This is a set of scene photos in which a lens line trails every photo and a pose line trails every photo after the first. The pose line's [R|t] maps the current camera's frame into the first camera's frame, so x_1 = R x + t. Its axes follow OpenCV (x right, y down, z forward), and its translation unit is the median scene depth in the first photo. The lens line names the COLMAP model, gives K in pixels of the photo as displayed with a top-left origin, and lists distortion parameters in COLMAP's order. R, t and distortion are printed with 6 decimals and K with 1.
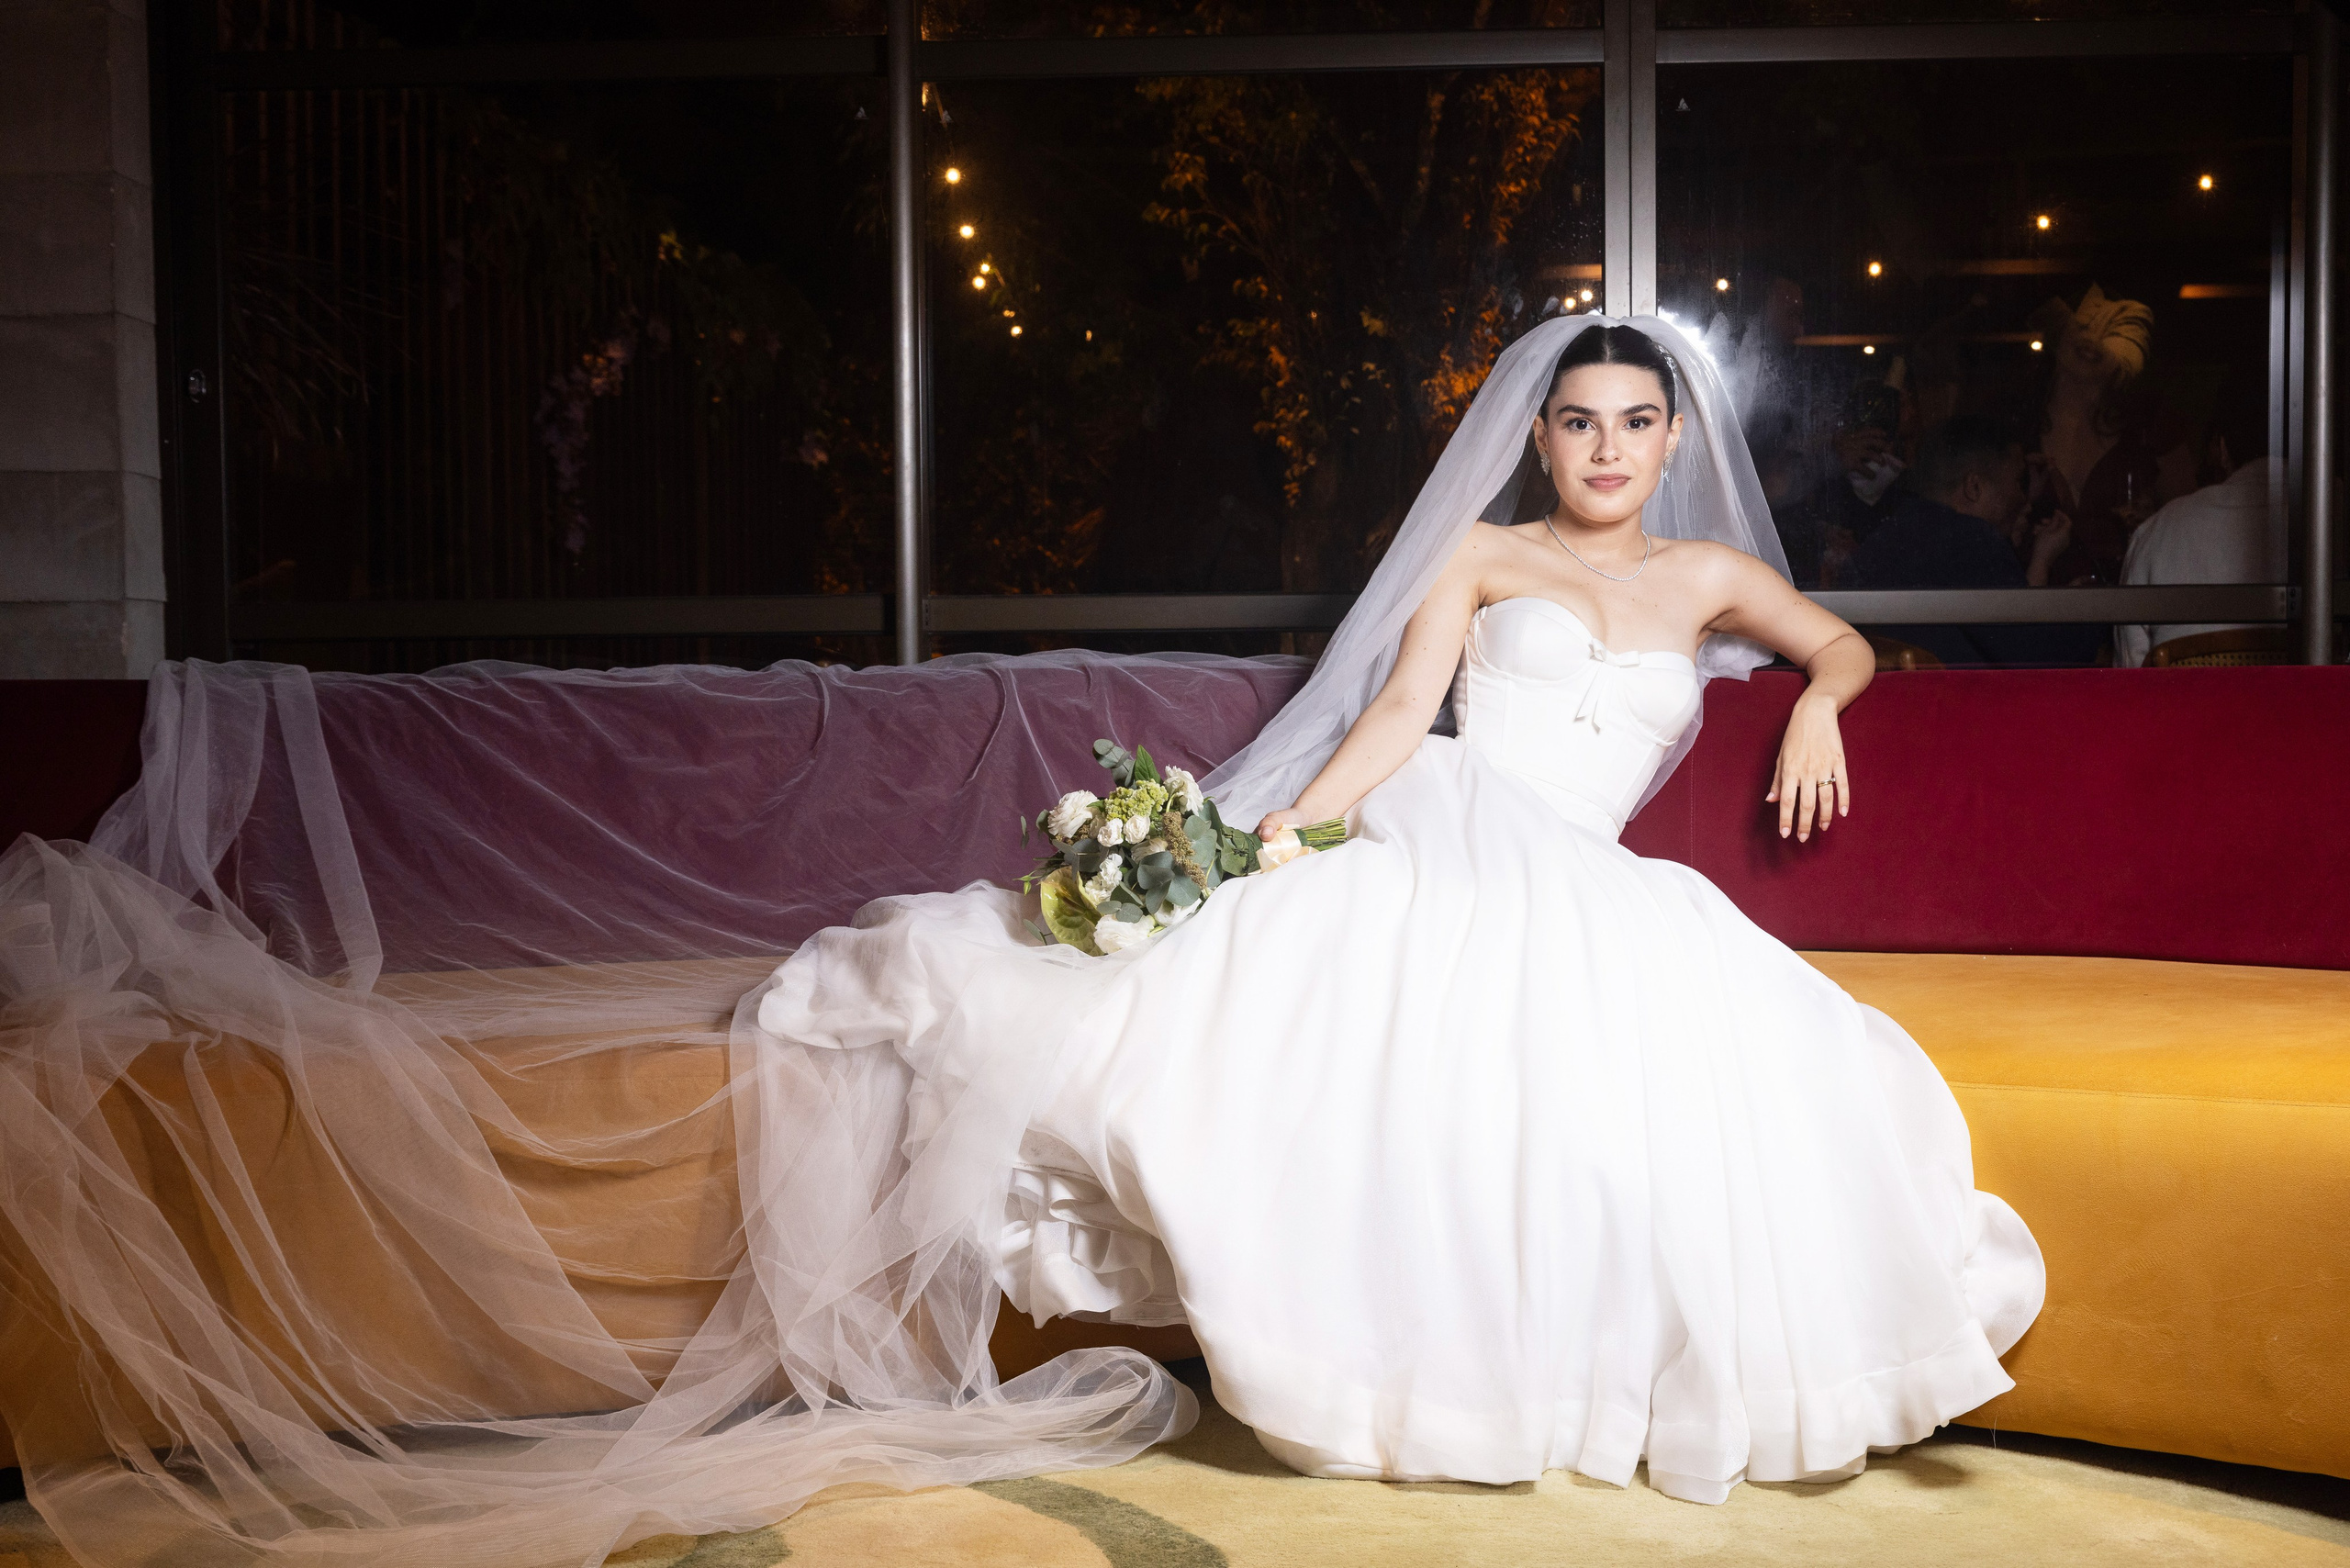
lens RADIAL K [[2932.9, 0, 1223.0], [0, 2932.9, 724.2], [0, 0, 1]] dist [-0.008487, 0.000000]
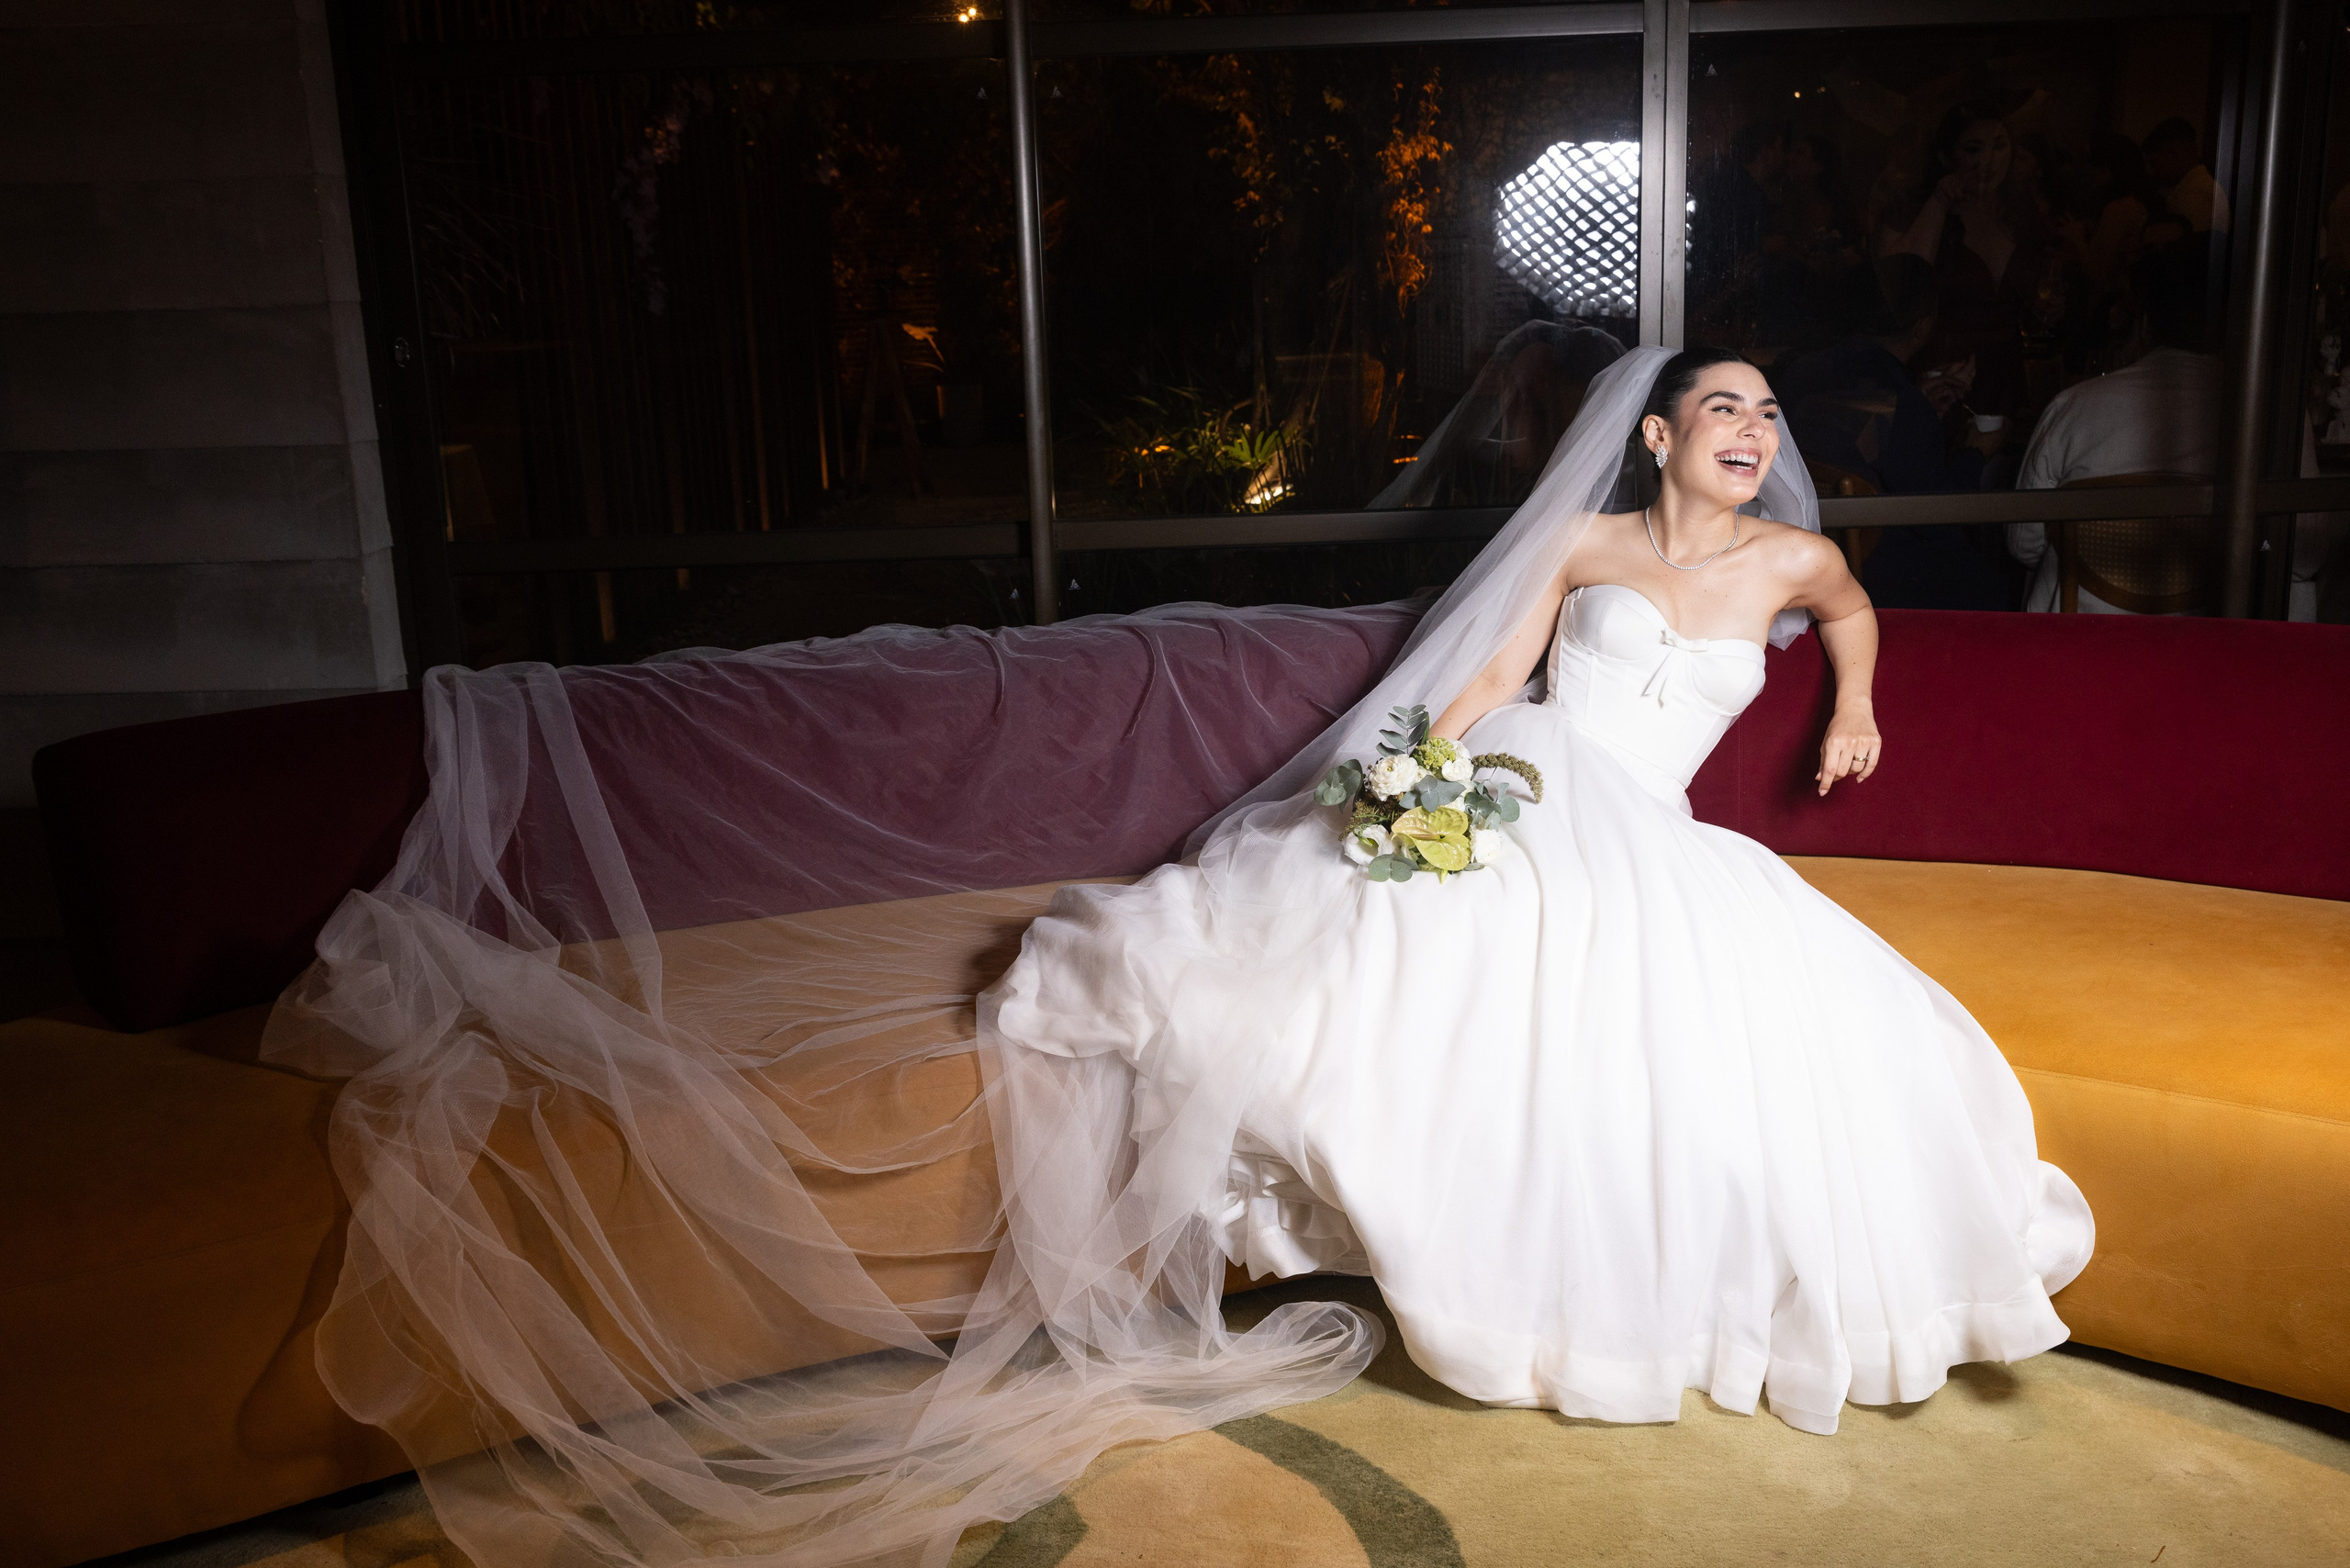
lens RADIAL K [[2348.3, 0, 1179.2], [0, 2348.3, 686.9], [0, 0, 1]] dist [-0.000146, 0.000000]
pose [[0.998970, -0.030852, 0.033278, -0.098544], [0.023847, 0.980819, 0.193454, -0.184275], [-0.038608, -0.192461, 0.980545, 0.085485]]
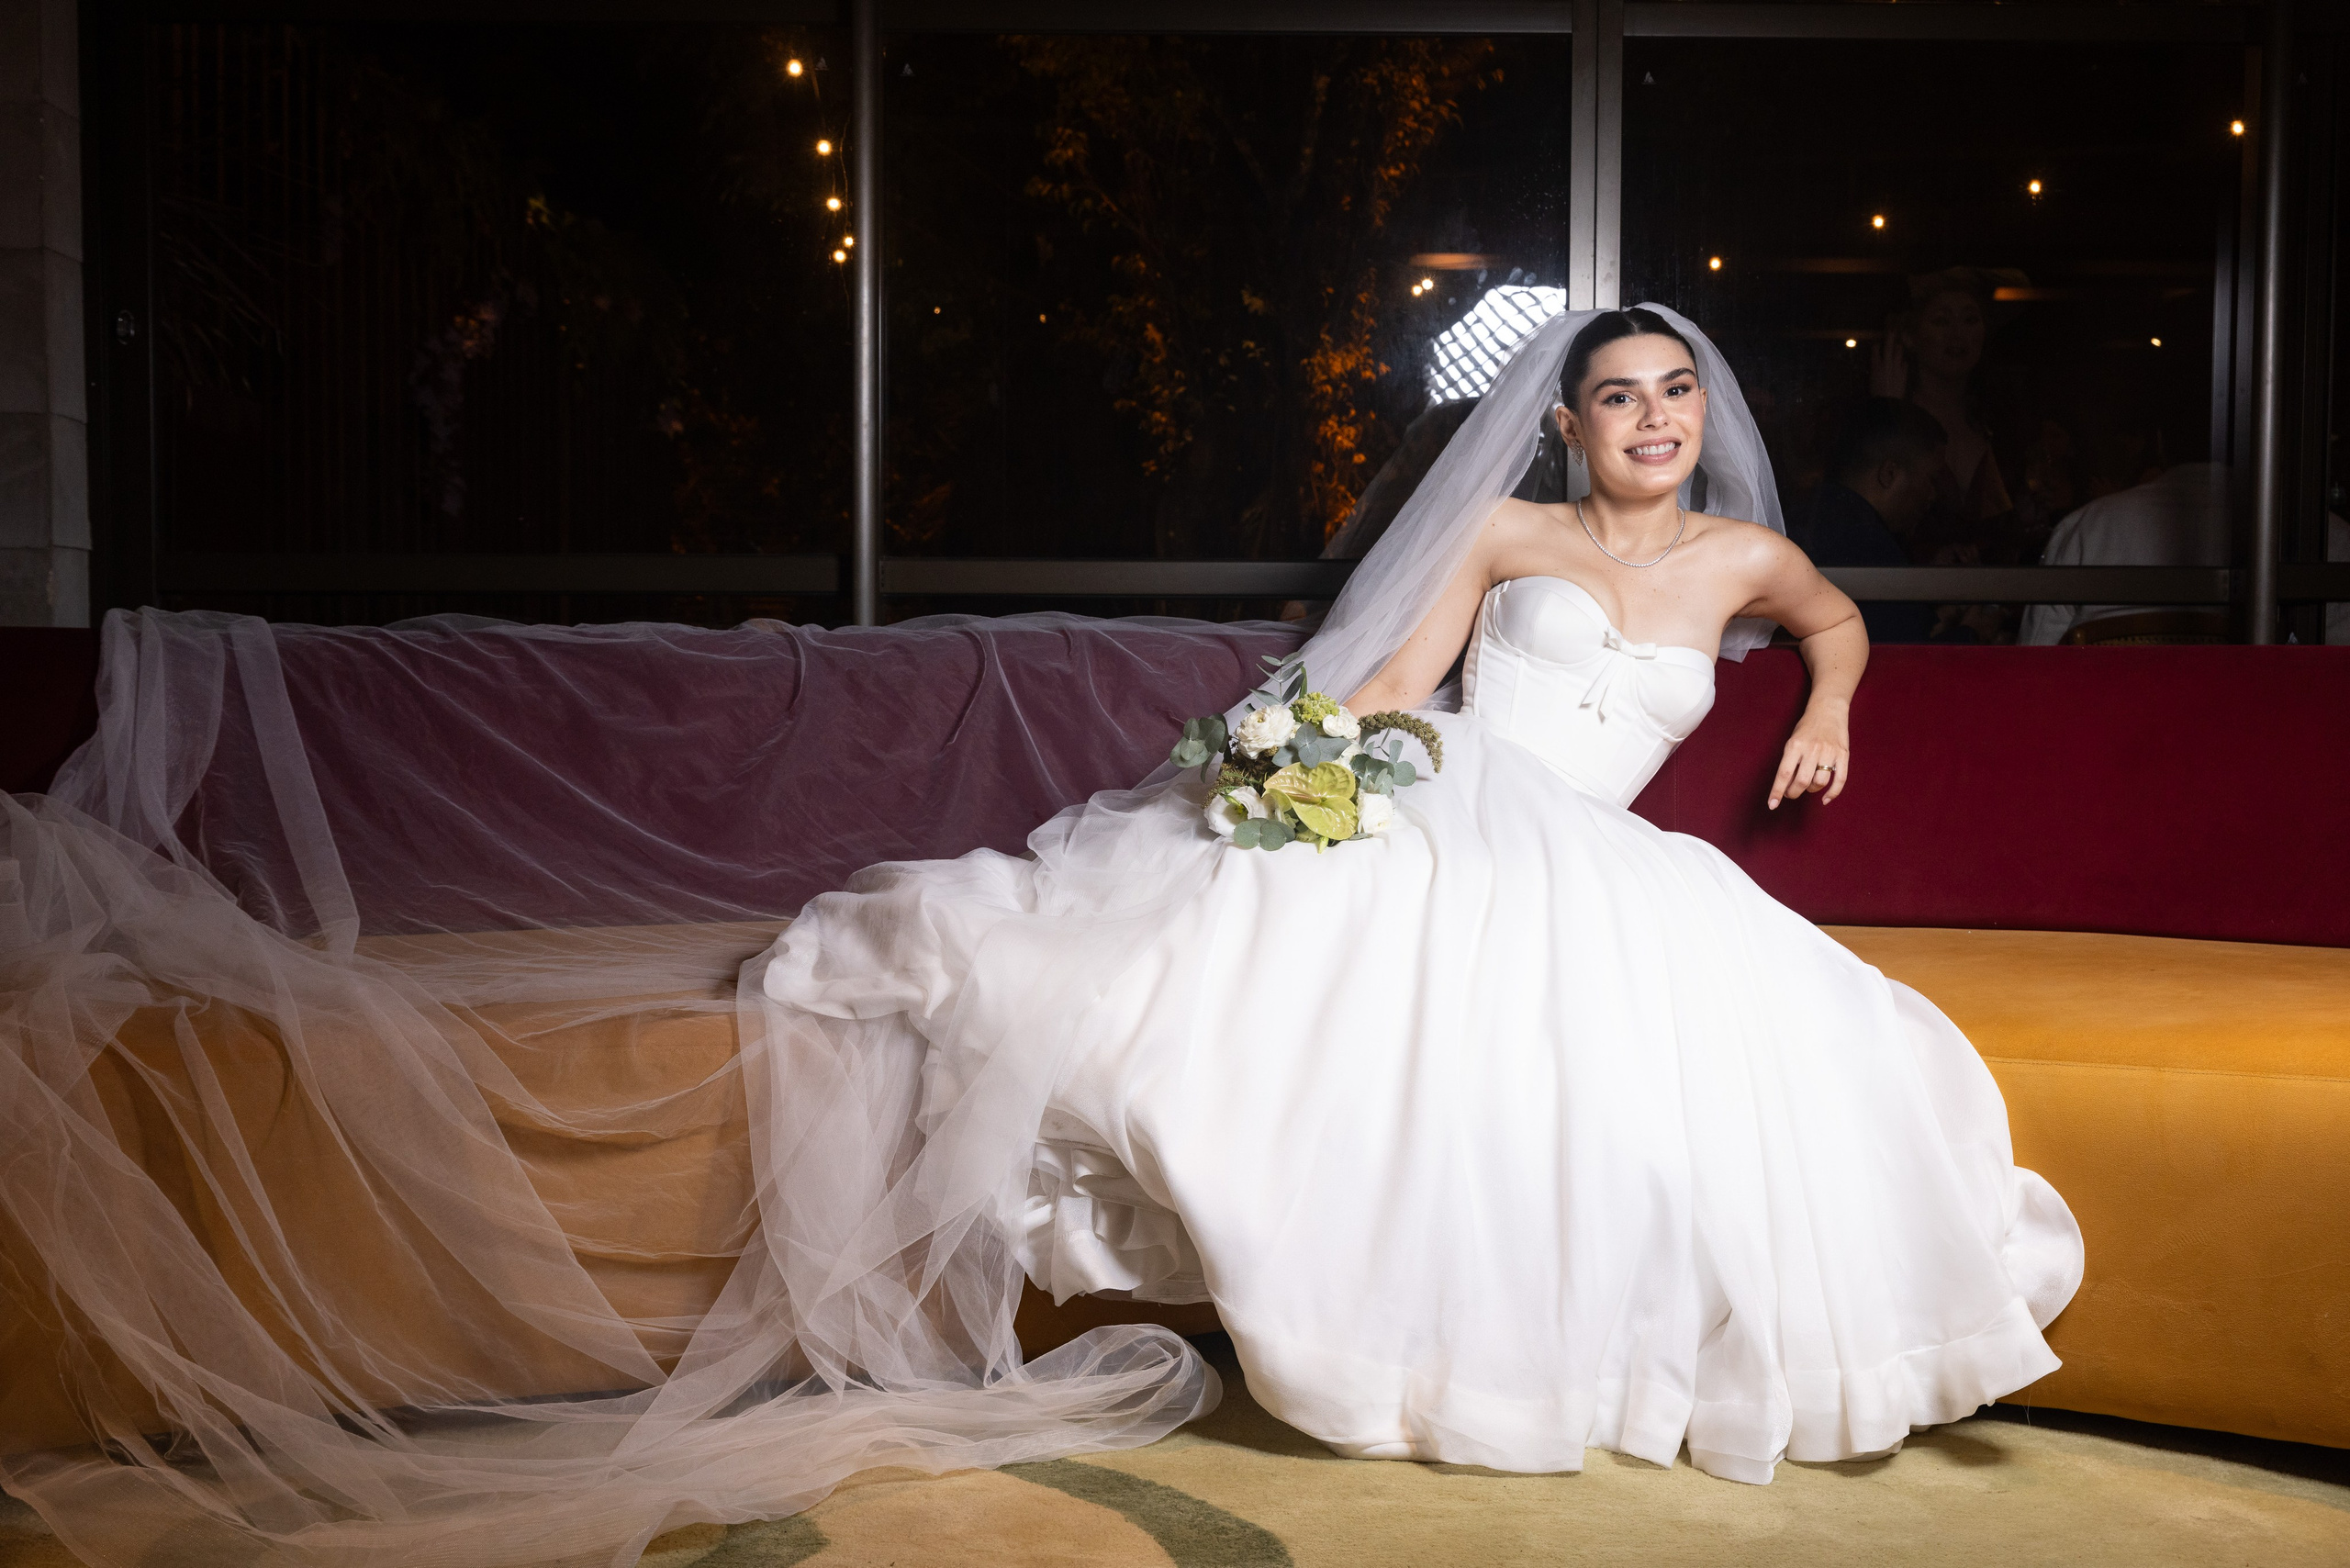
lens RADIAL K [[2825.2, 0, 1190.4], [0, 2825.2, 732.9], [0, 0, 1]] dist [-0.007307, 0.000000]
pose [[0.997578, 0.012328, 0.068462, -0.072173], [-0.013073, 0.999860, 0.010436, 0.004692], [-0.068324, -0.011305, 0.997599, 0.053292]]
